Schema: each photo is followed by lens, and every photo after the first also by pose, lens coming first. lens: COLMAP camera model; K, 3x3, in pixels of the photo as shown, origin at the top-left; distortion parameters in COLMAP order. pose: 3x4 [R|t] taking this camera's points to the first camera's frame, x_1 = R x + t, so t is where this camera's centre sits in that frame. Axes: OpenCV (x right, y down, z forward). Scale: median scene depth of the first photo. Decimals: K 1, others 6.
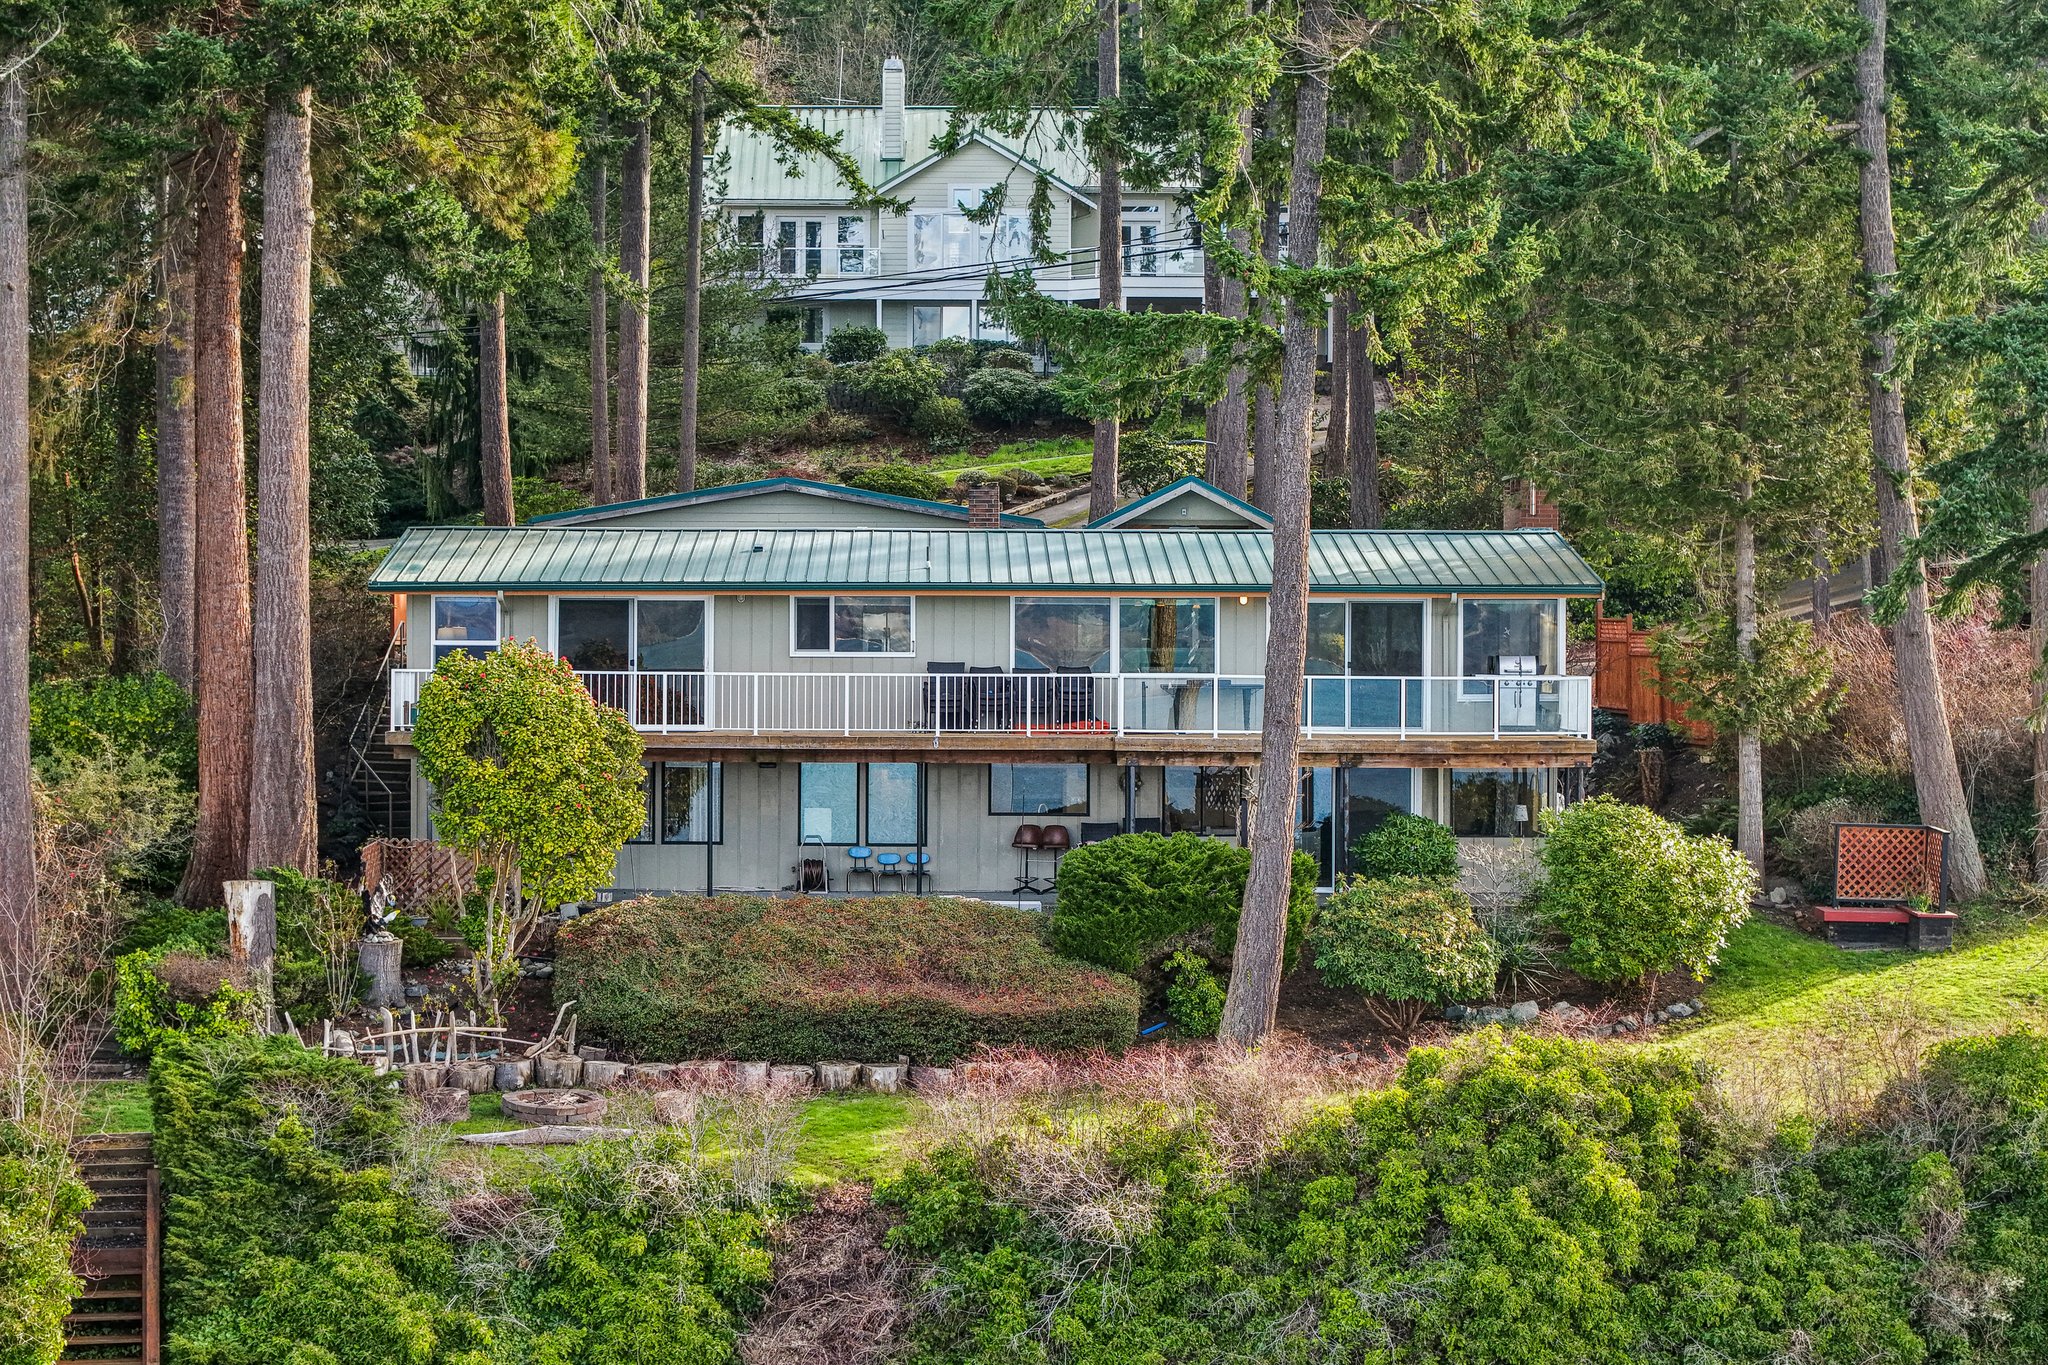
lens RADIAL K [[4428.9, 0, 1024.0], [0, 4428.9, 682.5], [0, 0, 1]] dist [-0.389778, 2.440955]
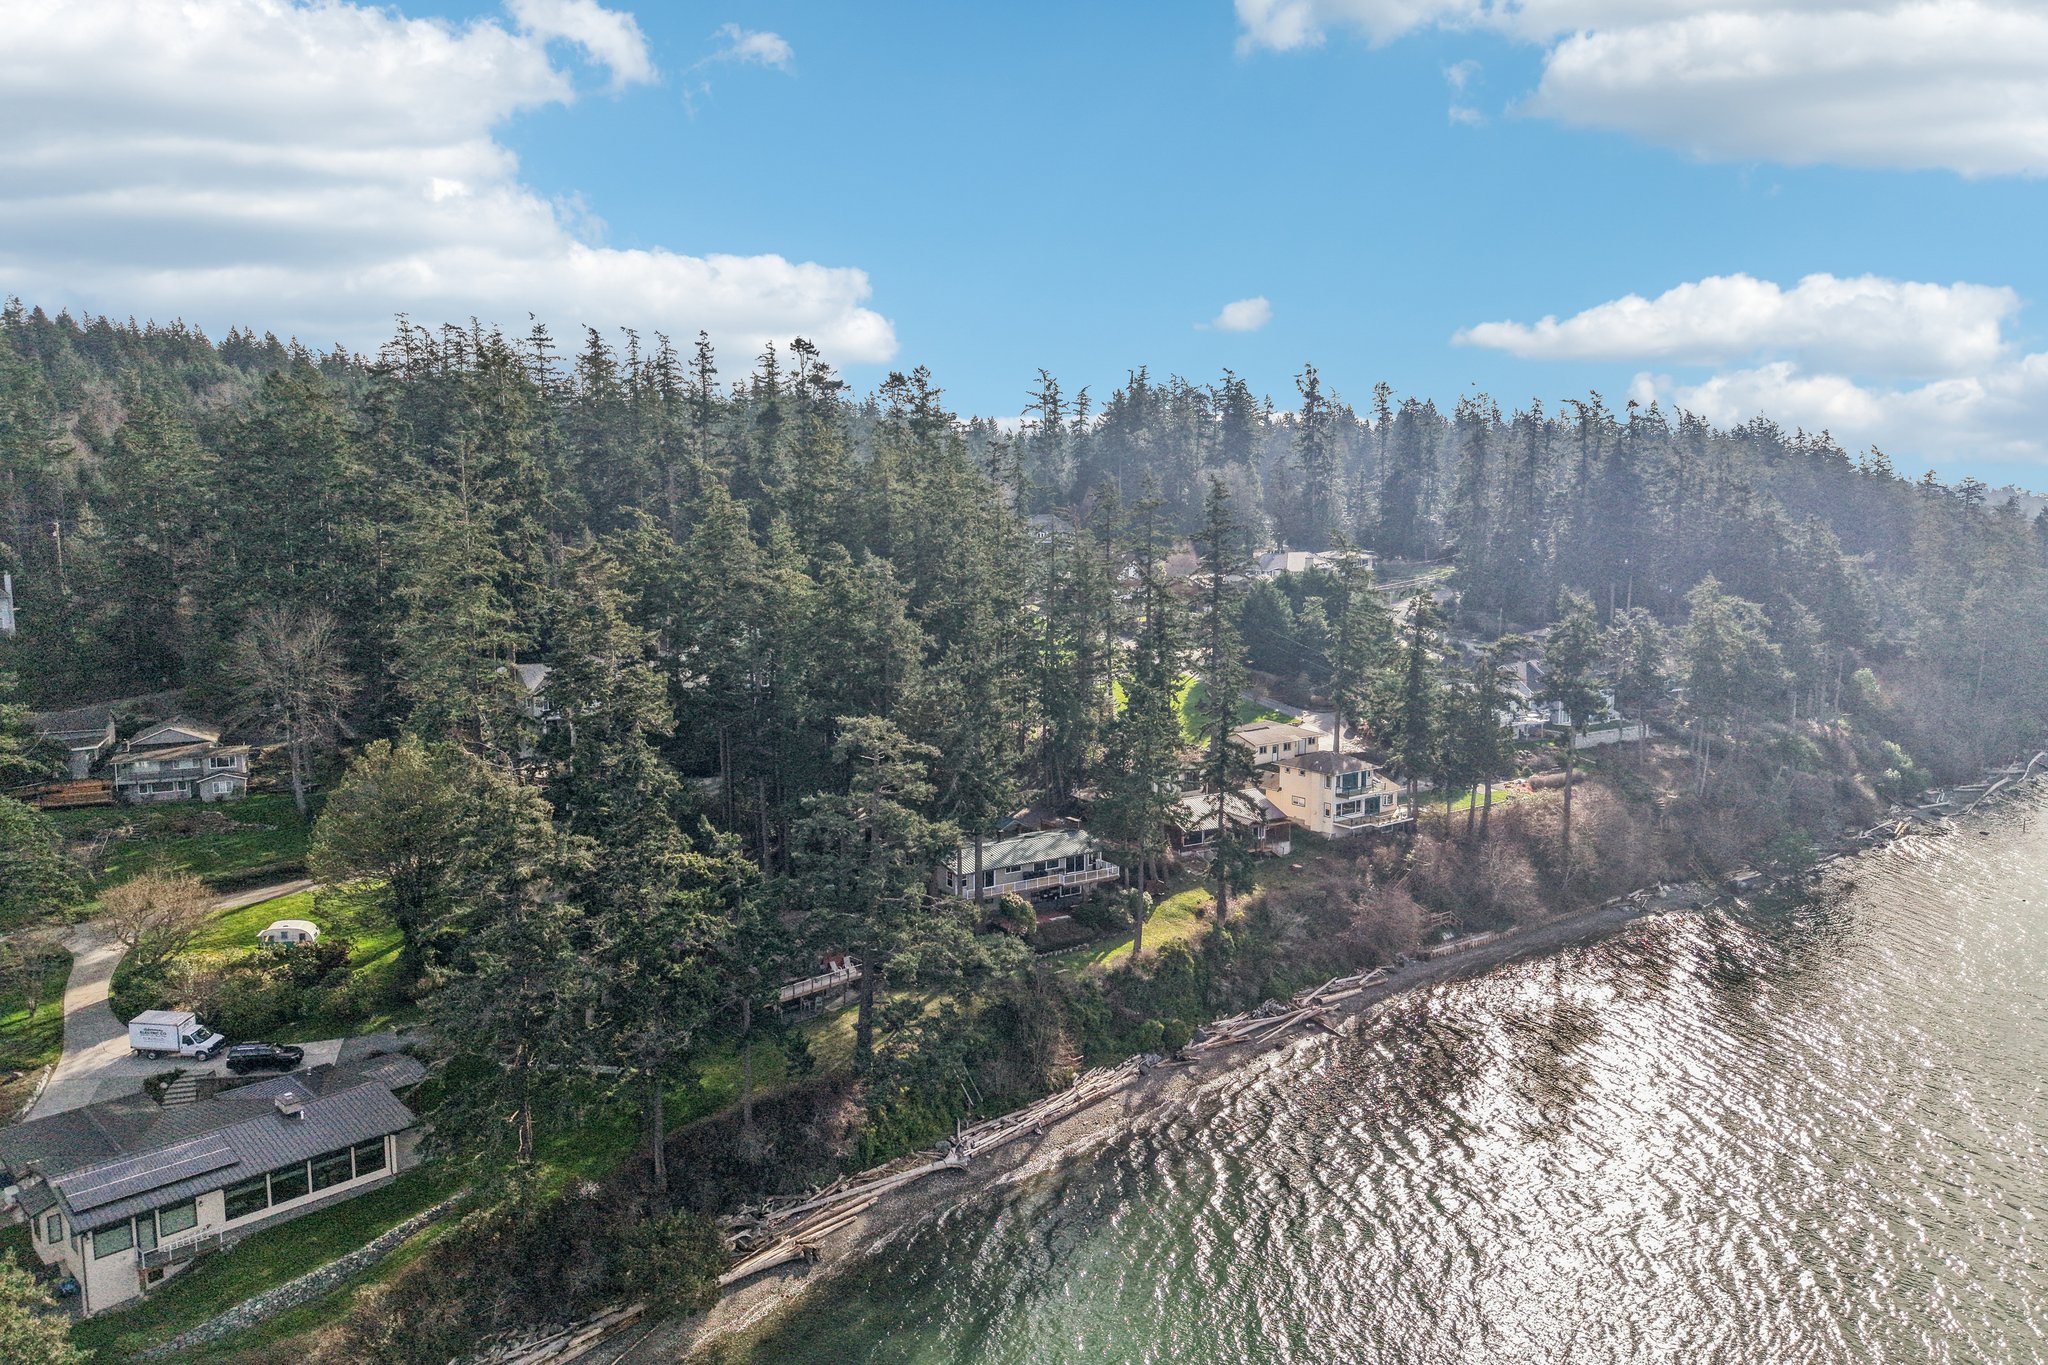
lens RADIAL K [[1387.1, 0, 1024.0], [0, 1387.1, 682.5], [0, 0, 1]] dist [0.077398, -0.000629]
pose [[0.843911, -0.074168, 0.531331, -1.232270], [0.009934, 0.992388, 0.122748, -0.605731], [-0.536391, -0.098310, 0.838224, -0.799130]]
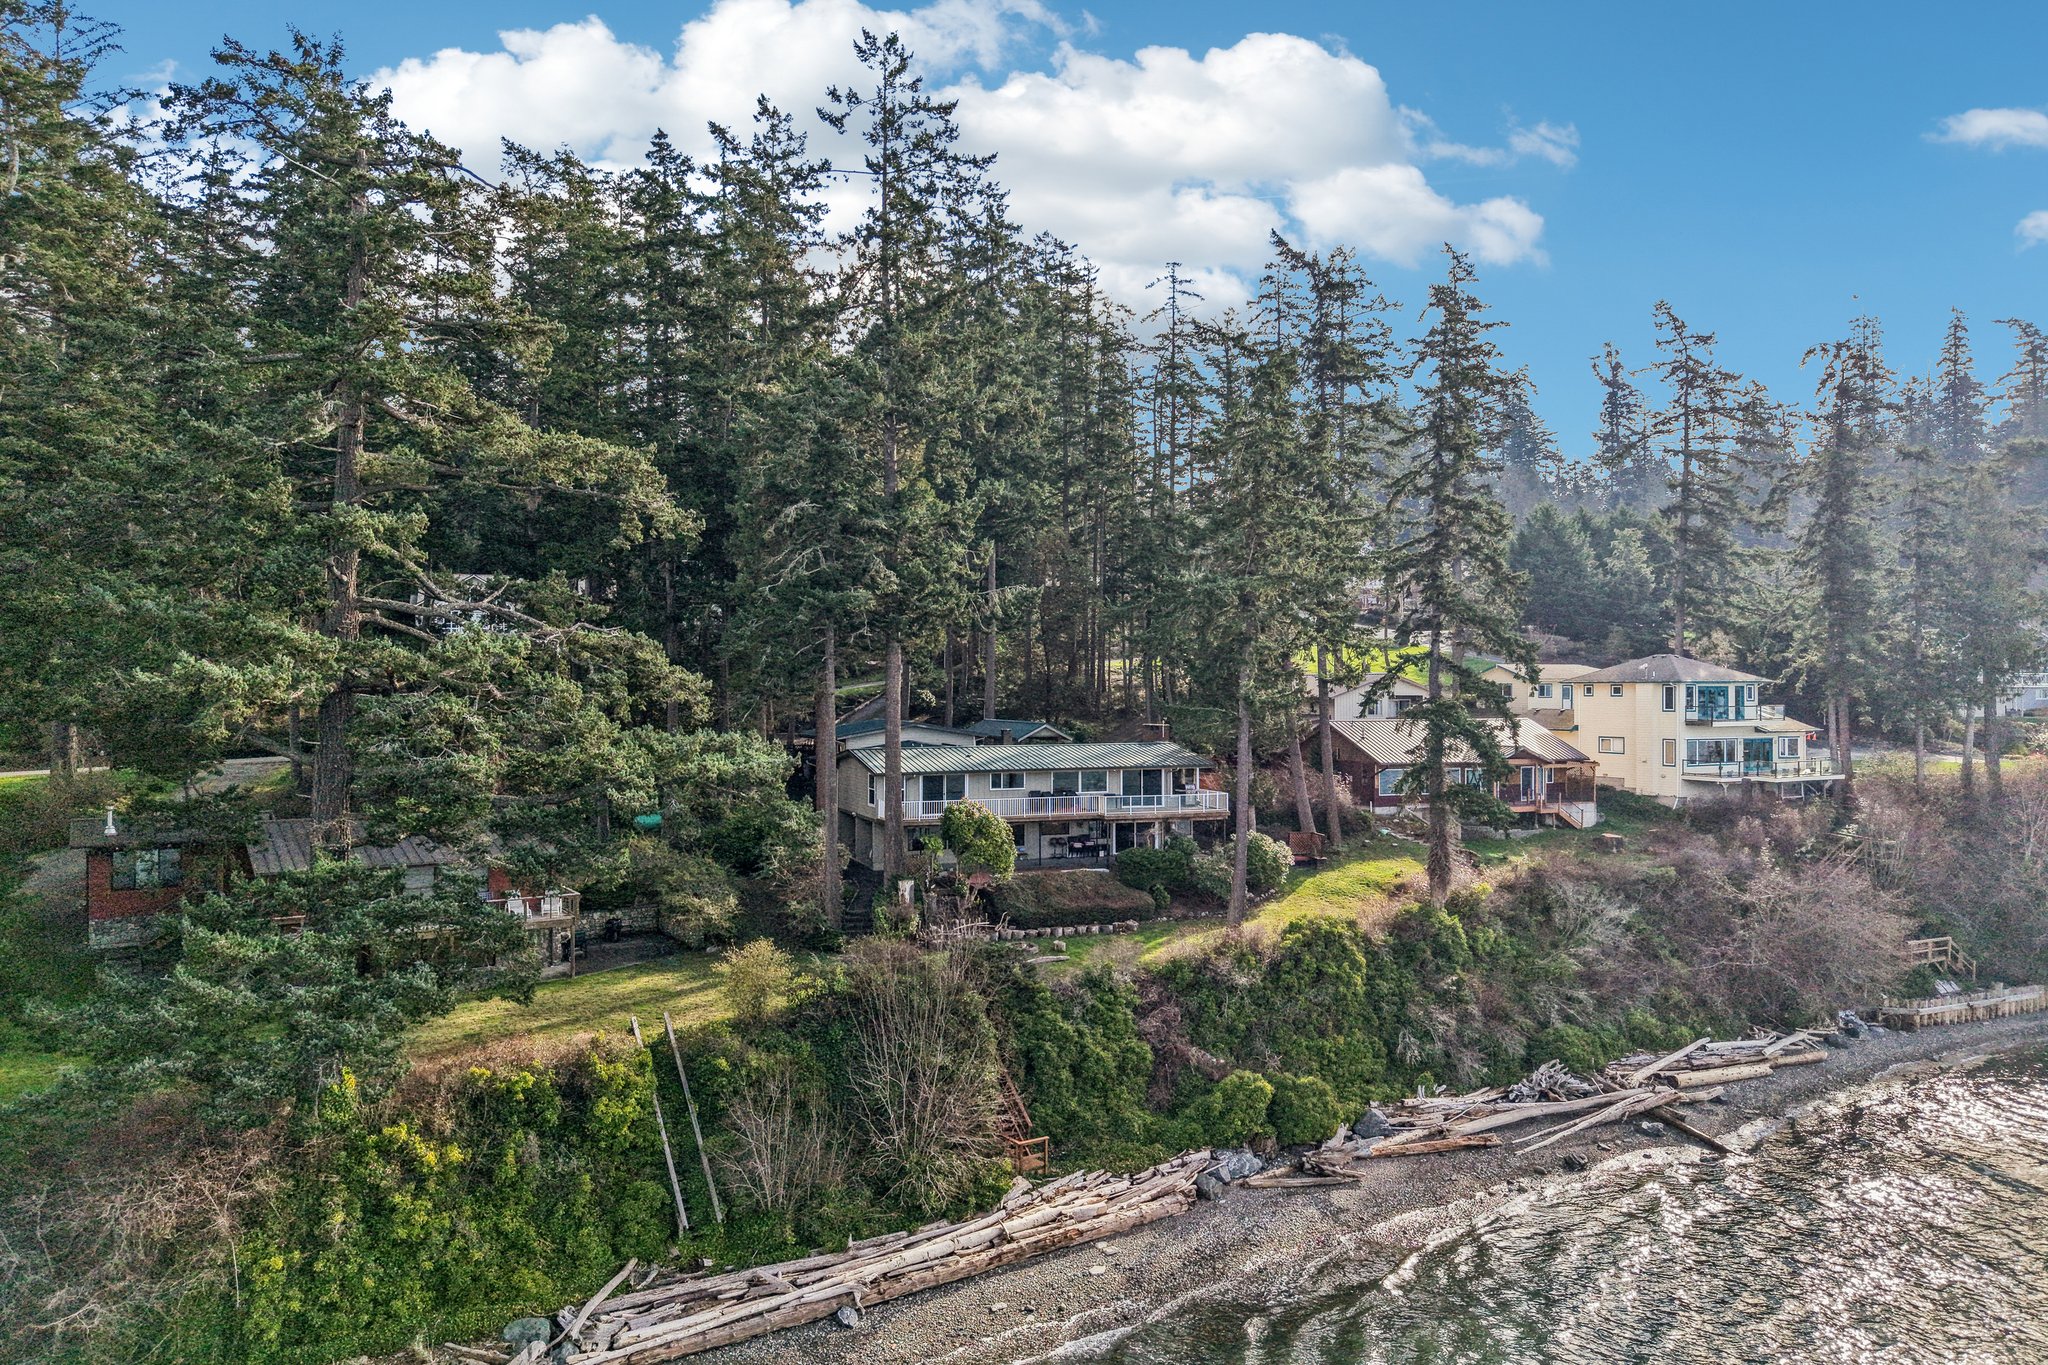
lens RADIAL K [[1386.6, 0, 1024.0], [0, 1386.6, 682.5], [0, 0, 1]] dist [0.010366, -0.004303]
pose [[0.934522, -0.005548, 0.355861, -0.440018], [0.009530, 0.999910, -0.009438, -0.085708], [-0.355777, 0.012211, 0.934491, 0.031849]]
